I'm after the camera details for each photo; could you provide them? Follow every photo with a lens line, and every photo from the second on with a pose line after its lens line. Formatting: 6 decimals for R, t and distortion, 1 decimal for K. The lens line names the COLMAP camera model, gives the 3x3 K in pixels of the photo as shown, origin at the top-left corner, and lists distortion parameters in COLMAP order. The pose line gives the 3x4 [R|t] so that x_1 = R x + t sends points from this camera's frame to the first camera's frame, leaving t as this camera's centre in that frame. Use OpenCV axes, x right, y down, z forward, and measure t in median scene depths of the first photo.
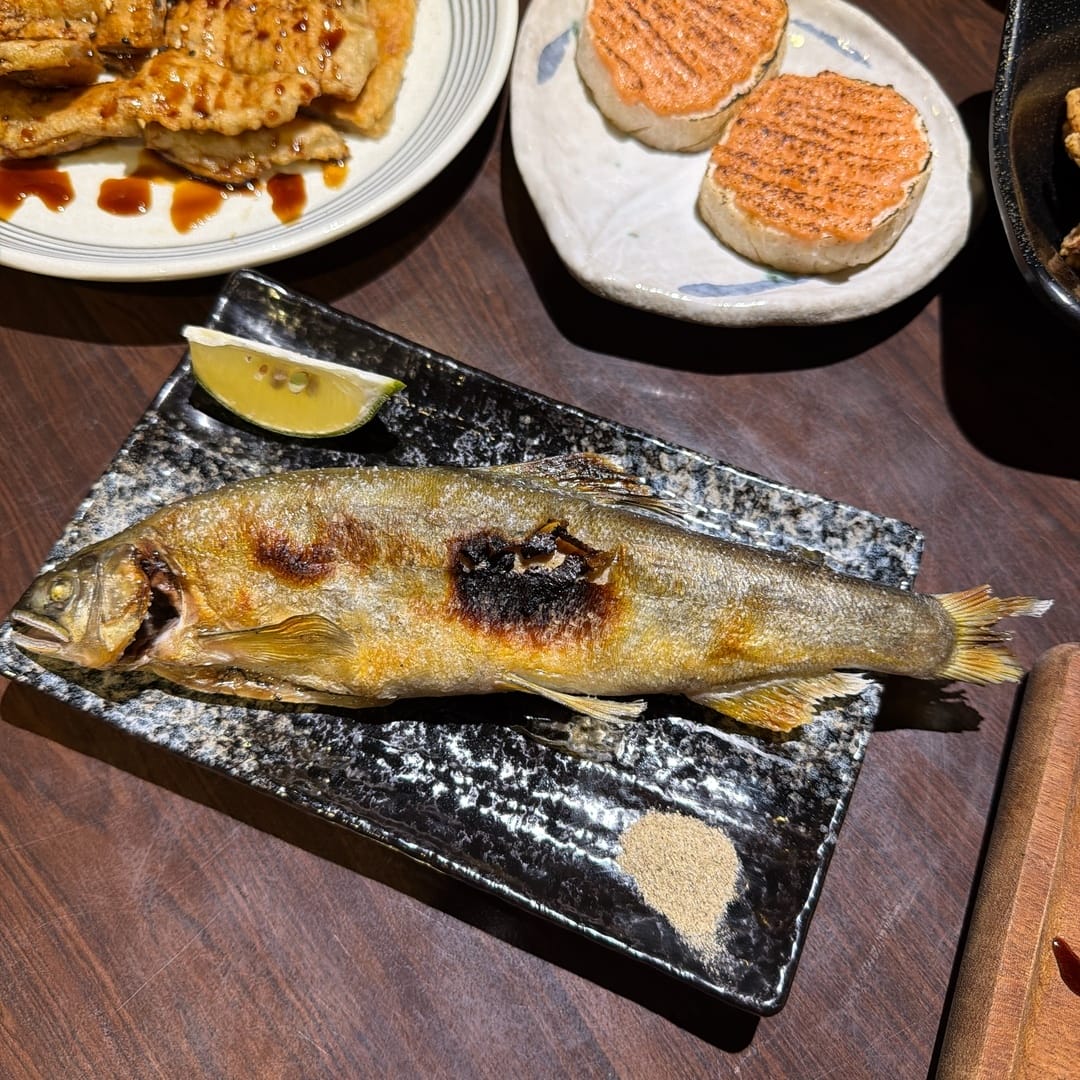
lens RADIAL K [[1047.6, 0, 542.4], [0, 1047.6, 543.0], [0, 0, 1]] dist [-0.010550, -0.022240]
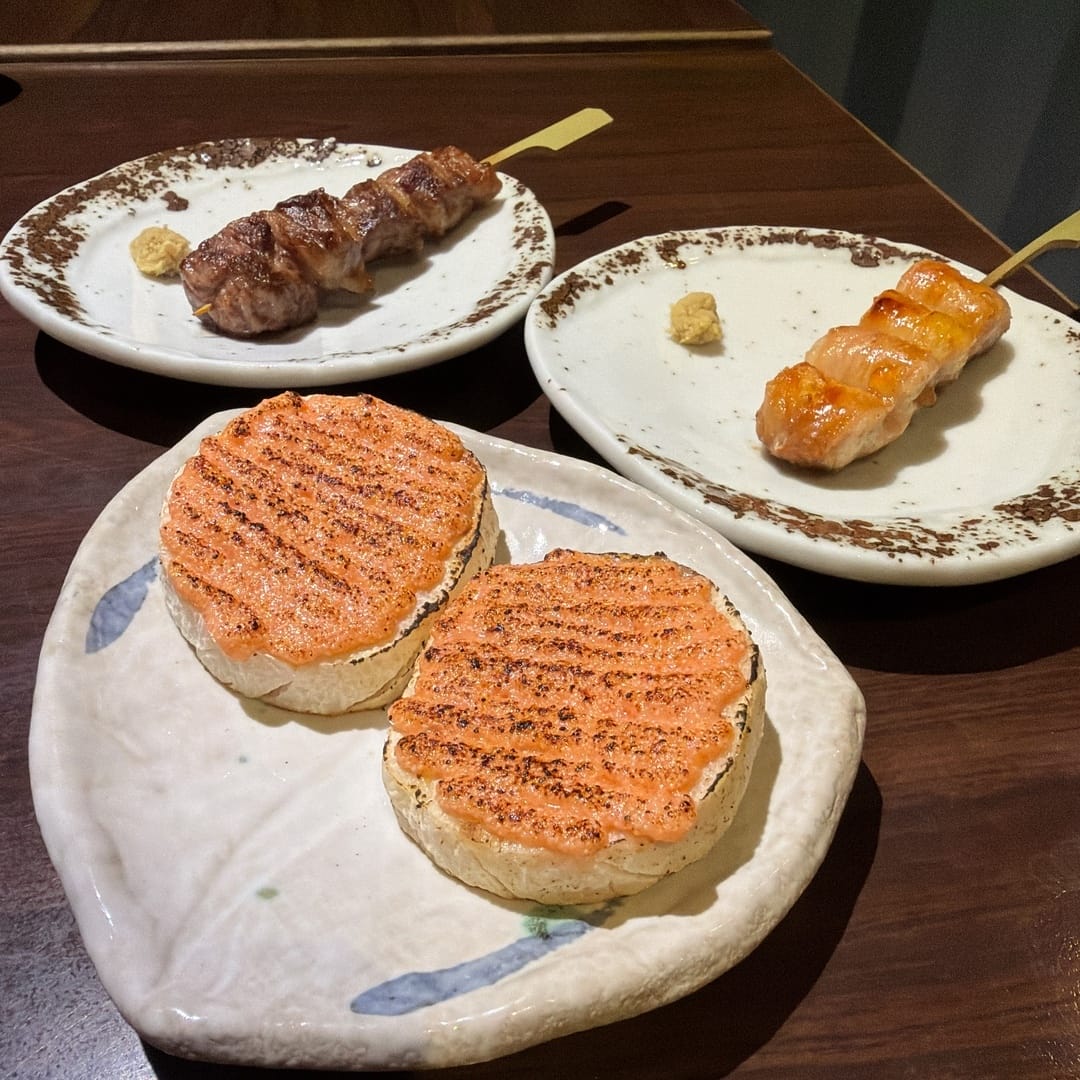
lens RADIAL K [[1047.6, 0, 542.4], [0, 1047.6, 543.0], [0, 0, 1]] dist [-0.010550, -0.022240]
pose [[0.972776, -0.166369, 0.161333, 0.169140], [0.218058, 0.892817, -0.394117, -0.218128], [-0.078472, 0.418567, 0.904789, 0.447474]]
